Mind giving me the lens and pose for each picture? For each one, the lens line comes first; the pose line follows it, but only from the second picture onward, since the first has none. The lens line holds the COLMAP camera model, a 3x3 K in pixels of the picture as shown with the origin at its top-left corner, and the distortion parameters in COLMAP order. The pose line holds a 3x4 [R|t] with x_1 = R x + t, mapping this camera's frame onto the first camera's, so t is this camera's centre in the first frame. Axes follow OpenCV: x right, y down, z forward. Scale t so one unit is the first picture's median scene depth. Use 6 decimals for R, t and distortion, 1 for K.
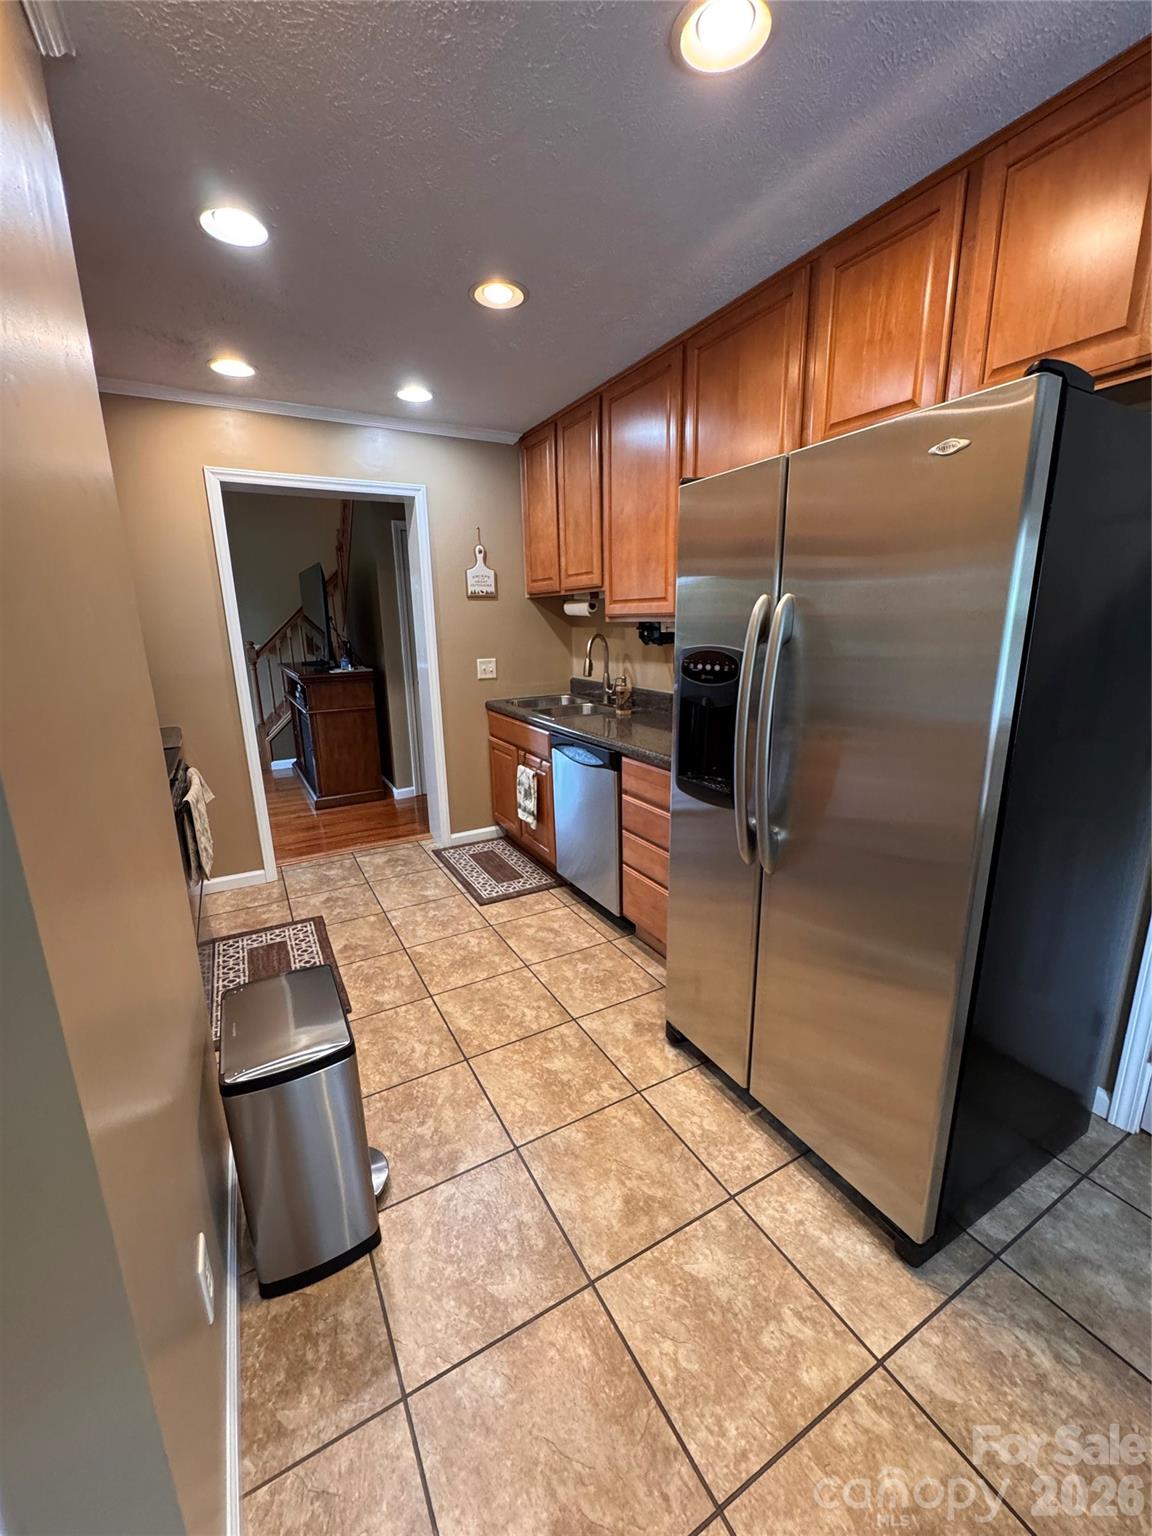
lens RADIAL K [[615.2, 0, 576.0], [0, 615.2, 768.0], [0, 0, 1]] dist [-0.005601, 0.000783]
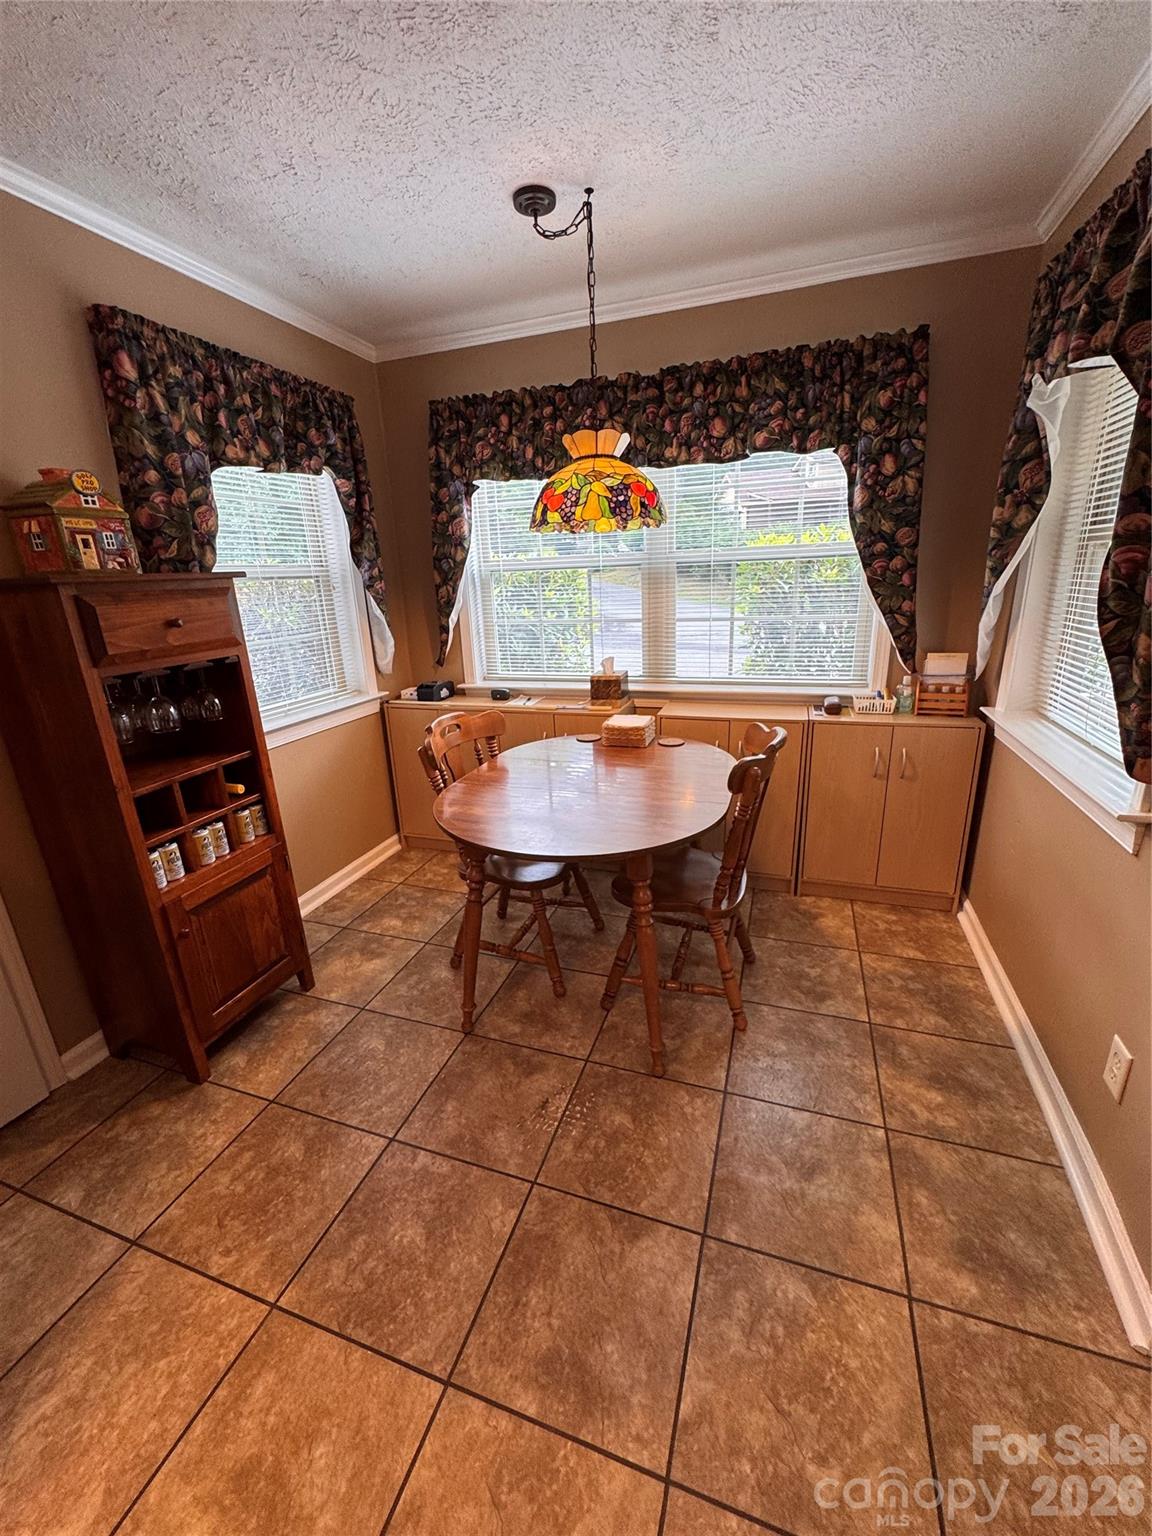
lens RADIAL K [[615.2, 0, 576.0], [0, 615.2, 768.0], [0, 0, 1]] dist [-0.005601, 0.000783]
pose [[-0.663361, -0.183161, 0.725537, -0.123950], [0.225318, 0.875692, 0.427077, -0.051275], [-0.713571, 0.446783, -0.539631, 0.211202]]
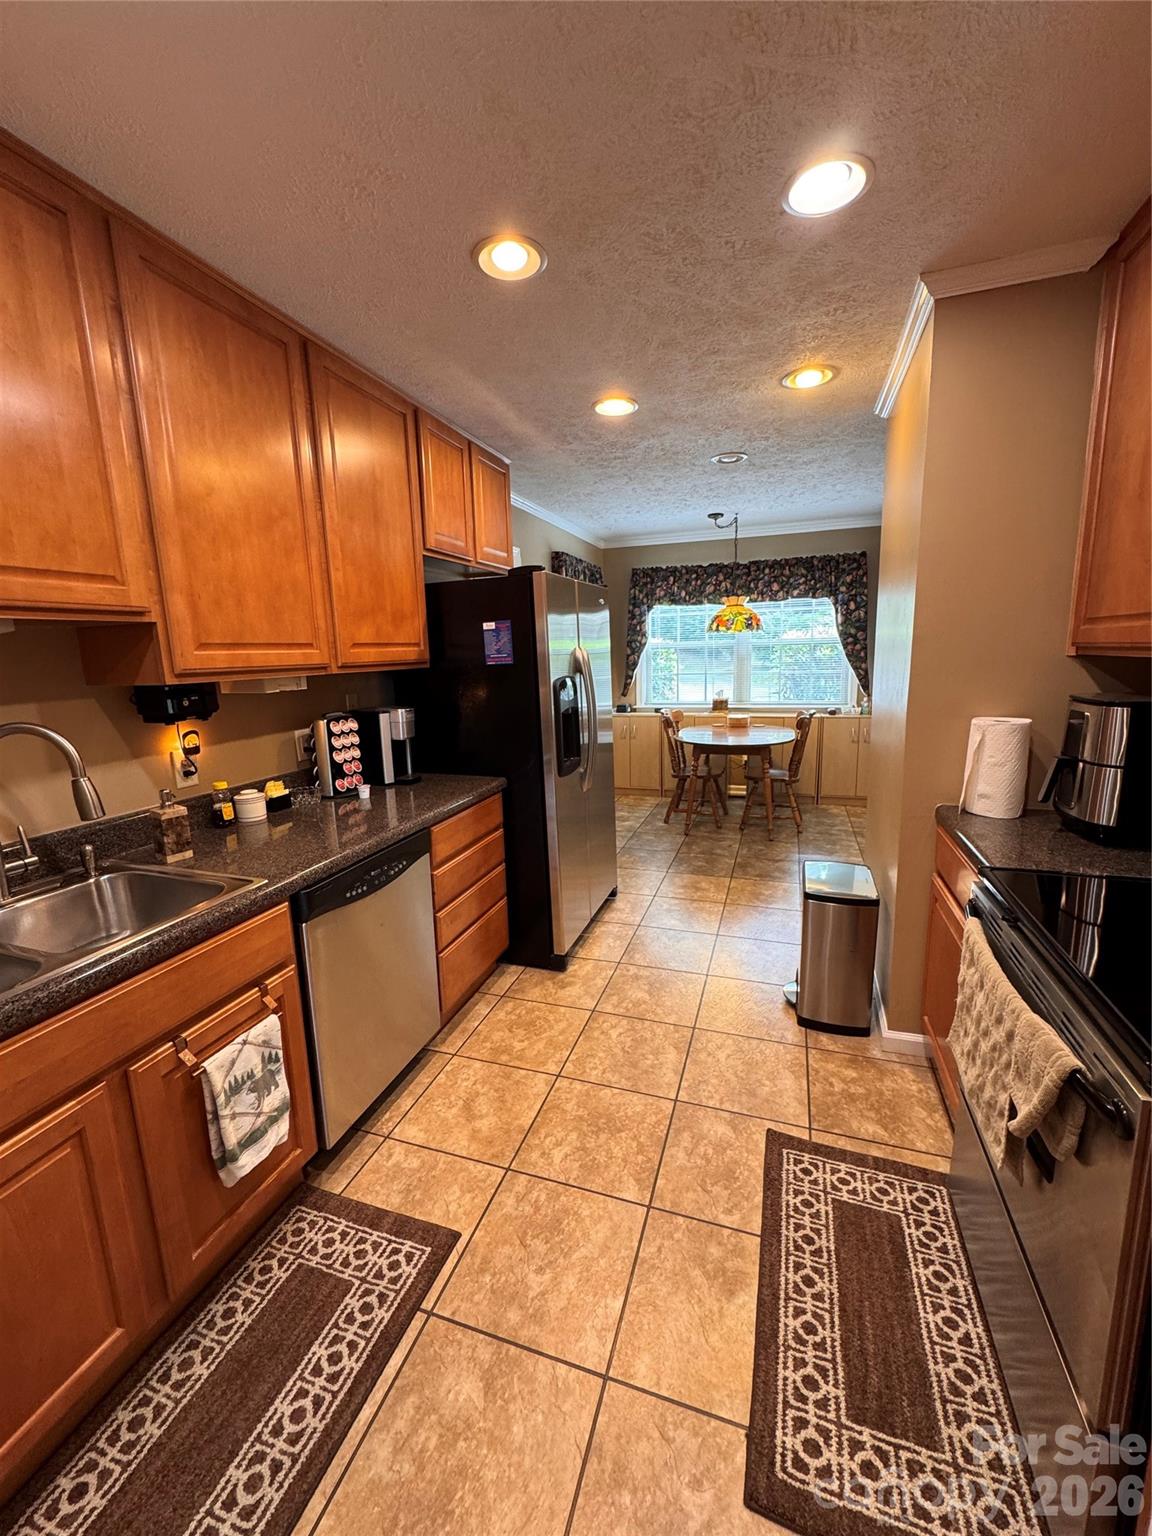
lens RADIAL K [[615.2, 0, 576.0], [0, 615.2, 768.0], [0, 0, 1]] dist [-0.005601, 0.000783]
pose [[-0.668806, -0.103082, 0.736256, -0.666772], [0.213822, 0.921824, 0.323297, -0.323855], [-0.712025, 0.373650, -0.594480, 1.329132]]
